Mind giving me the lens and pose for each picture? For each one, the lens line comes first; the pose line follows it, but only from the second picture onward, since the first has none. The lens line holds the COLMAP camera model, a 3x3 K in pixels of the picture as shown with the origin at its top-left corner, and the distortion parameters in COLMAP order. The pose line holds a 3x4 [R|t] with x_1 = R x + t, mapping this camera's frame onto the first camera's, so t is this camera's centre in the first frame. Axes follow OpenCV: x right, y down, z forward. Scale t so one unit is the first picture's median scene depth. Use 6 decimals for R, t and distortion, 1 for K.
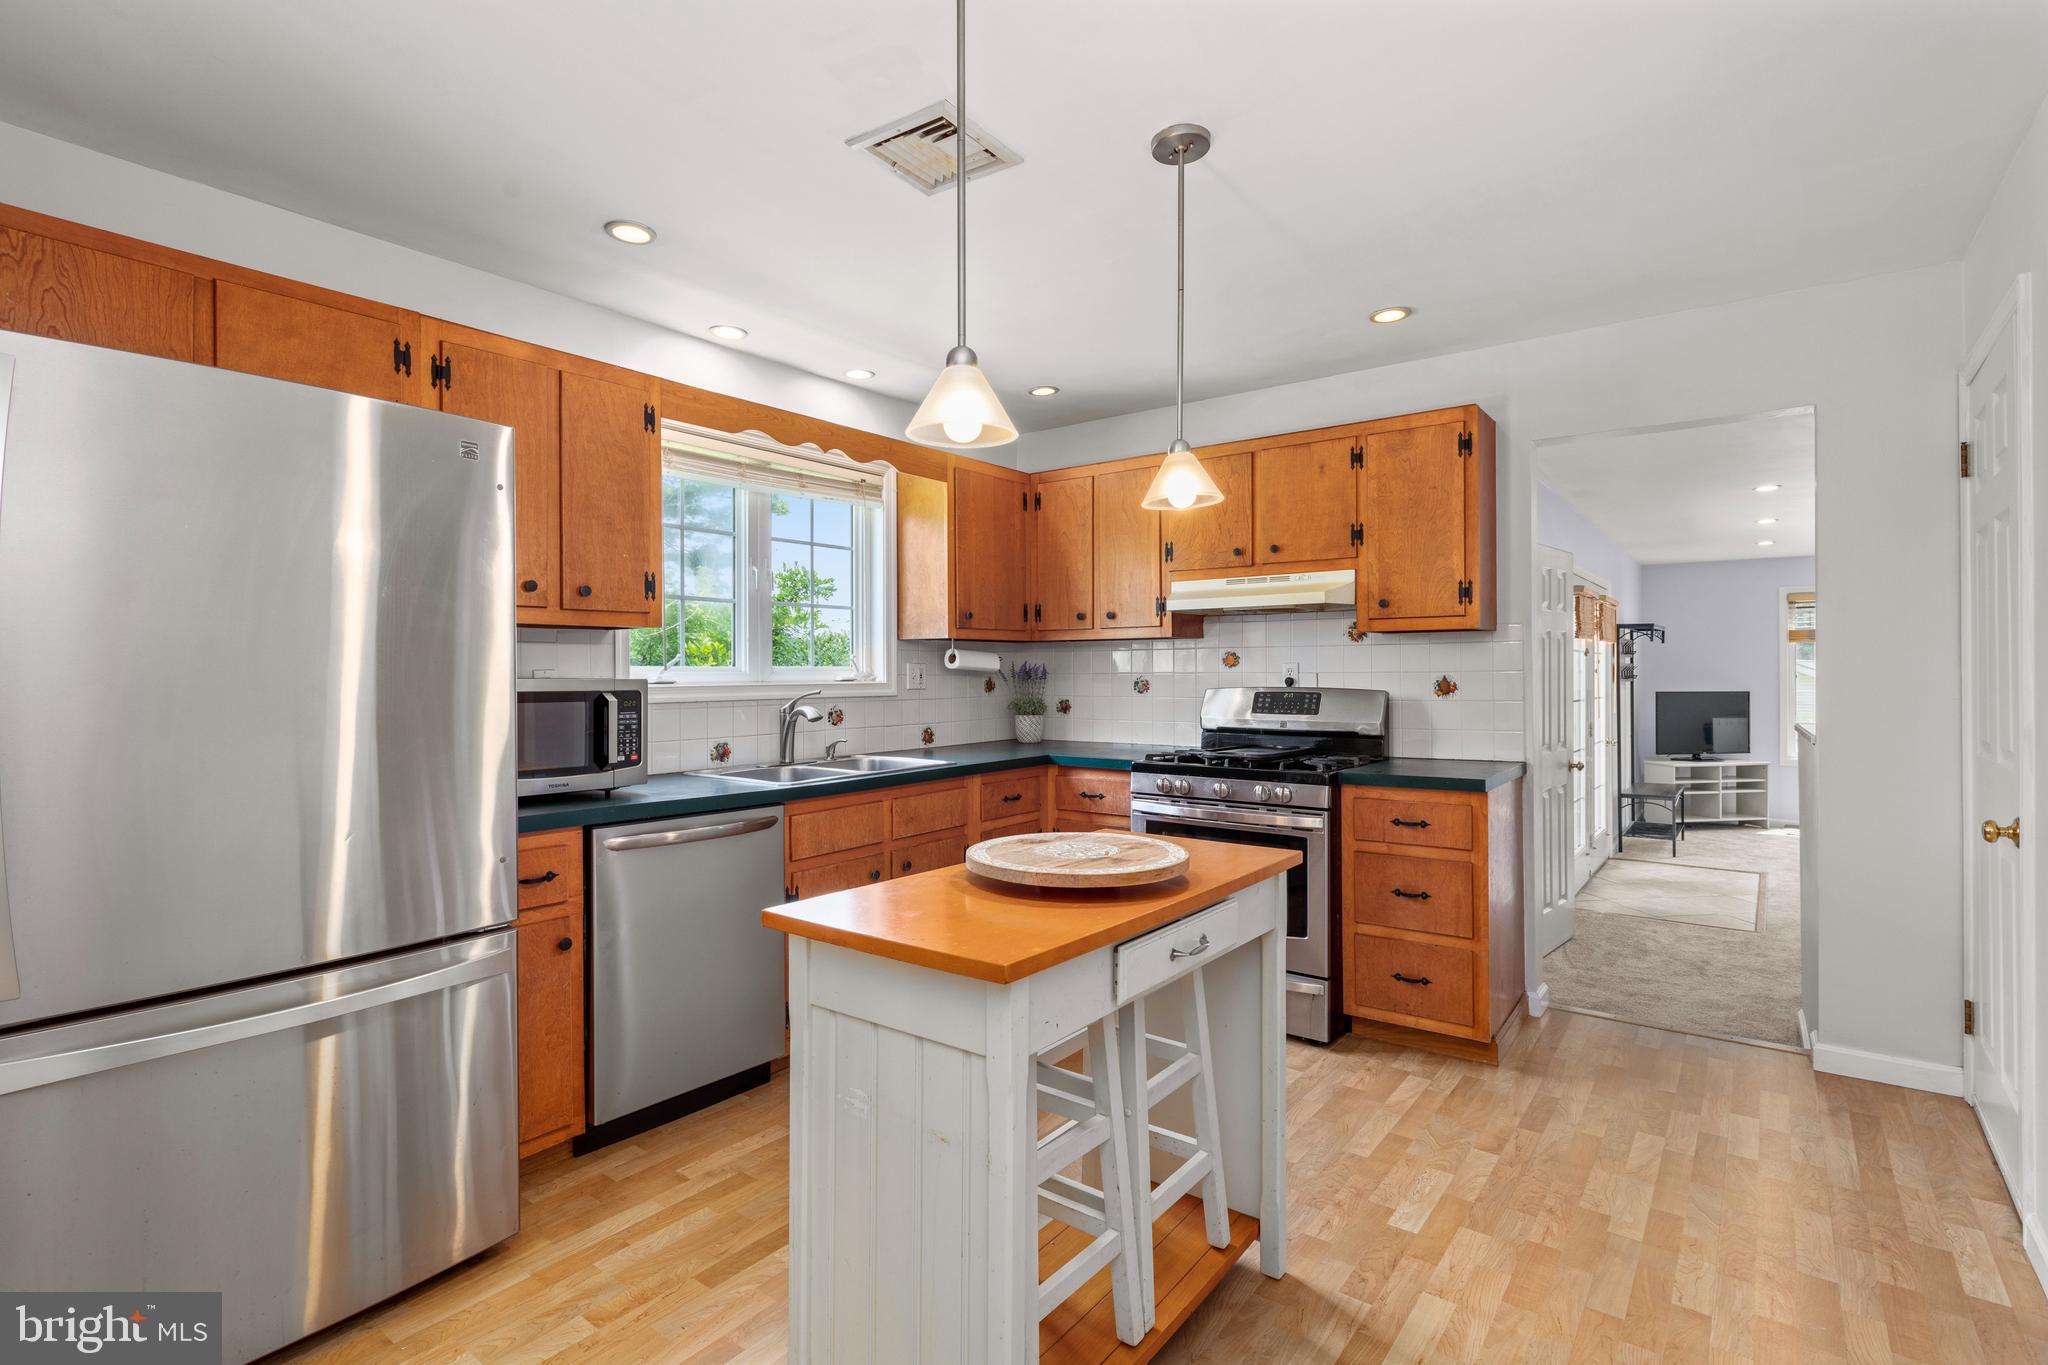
lens RADIAL K [[989.4, 0, 1031.1], [0, 989.4, 666.9], [0, 0, 1]] dist [0.016663, 0.000283]
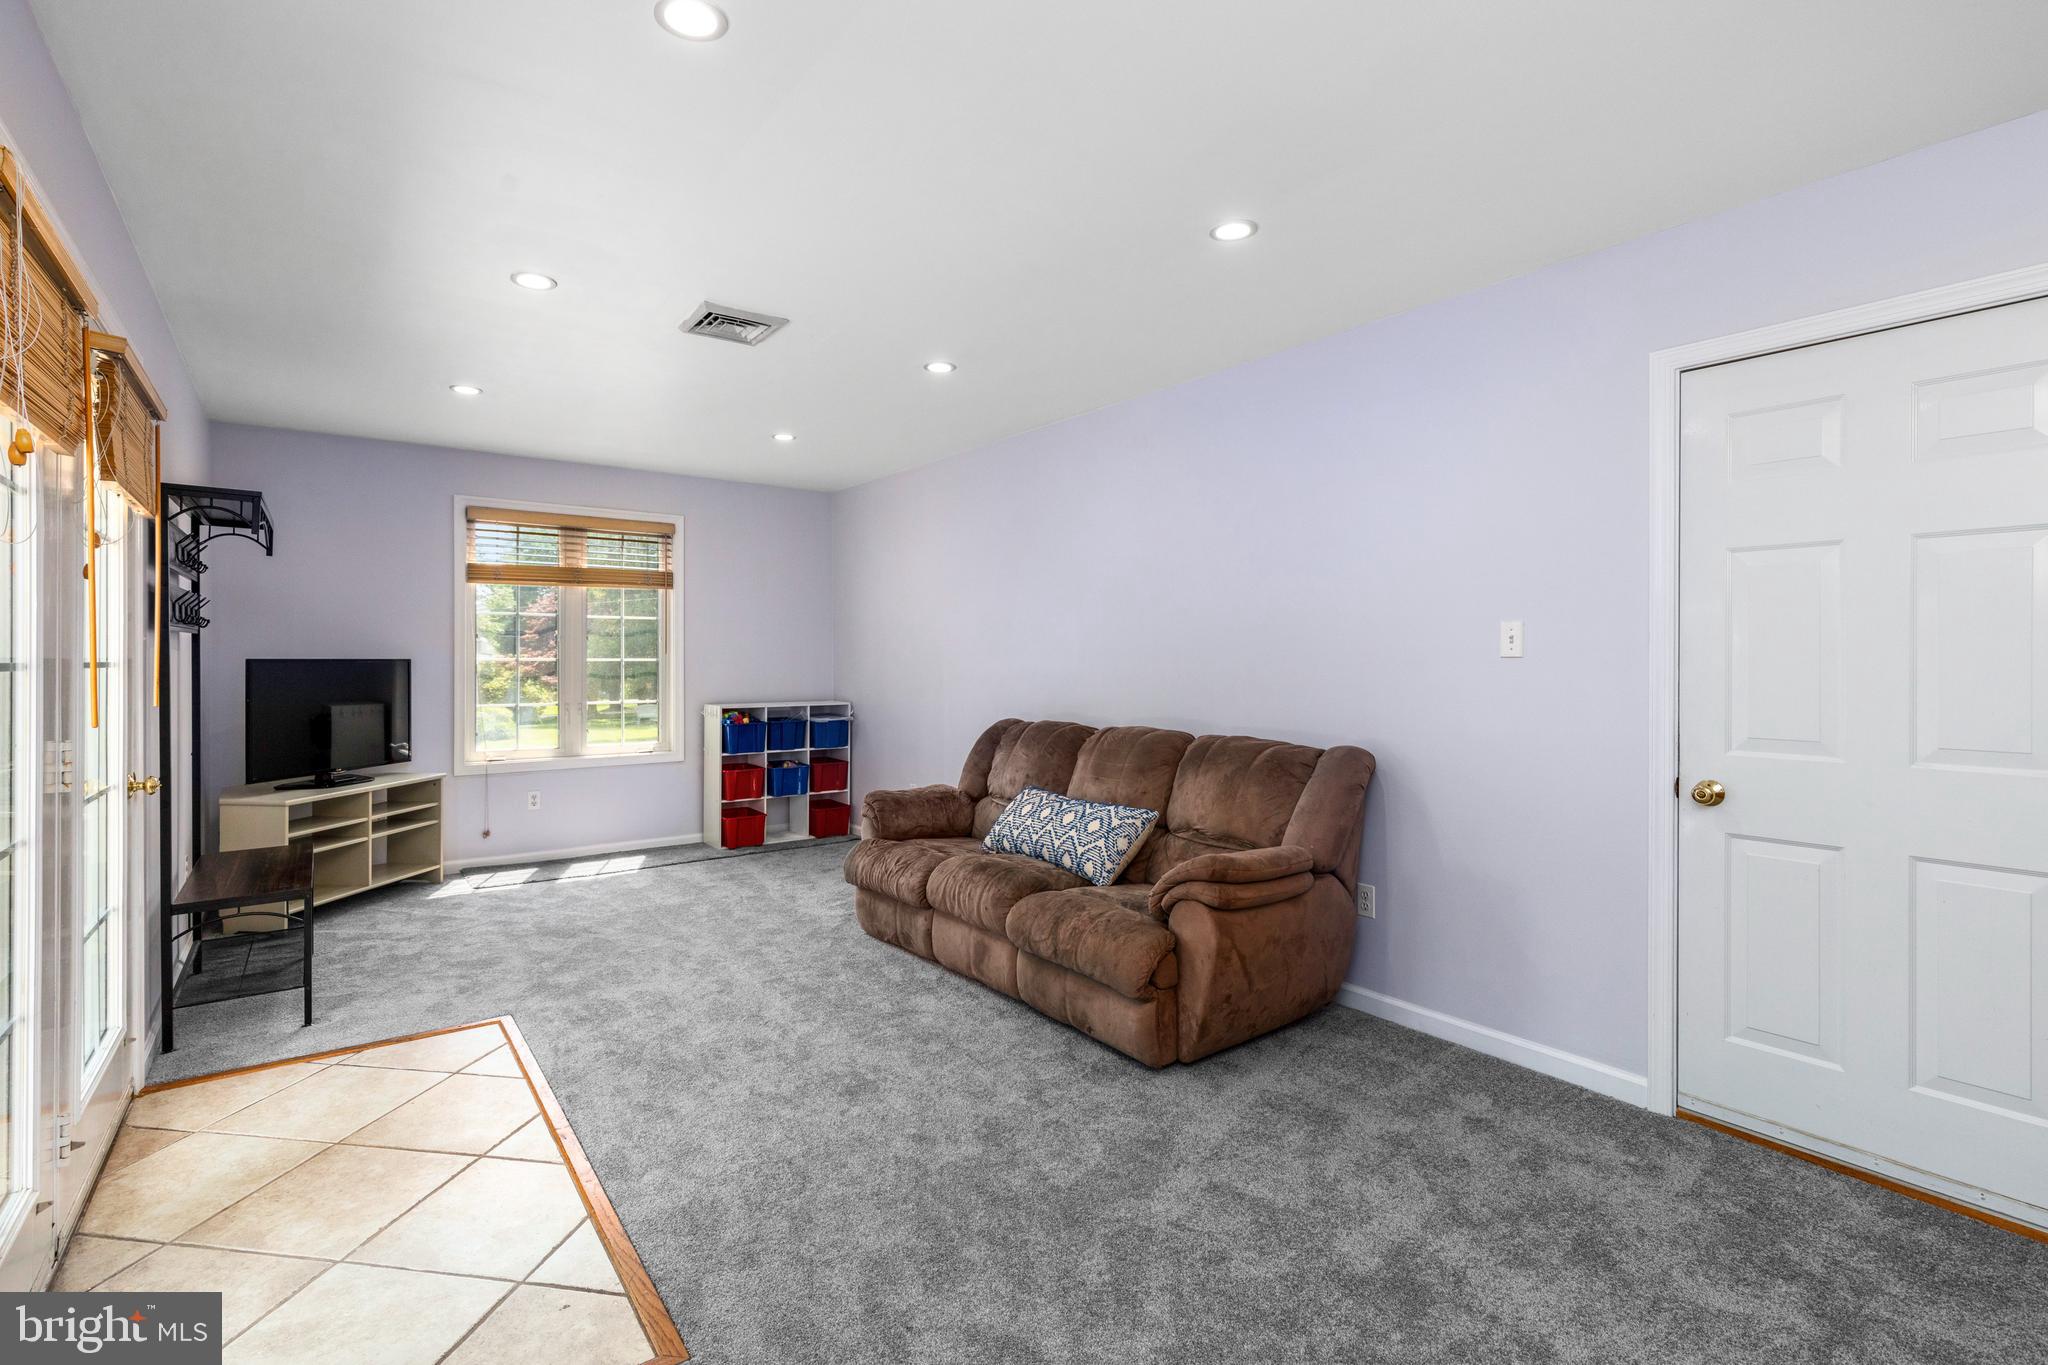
lens RADIAL K [[939.0, 0, 1014.1], [0, 939.0, 664.4], [0, 0, 1]] dist [0.012574, -0.001396]
pose [[0.292033, -0.006476, 0.956386, 0.286824], [-0.005058, 0.999953, 0.008316, 0.021186], [-0.956395, -0.007266, 0.291986, 0.494988]]
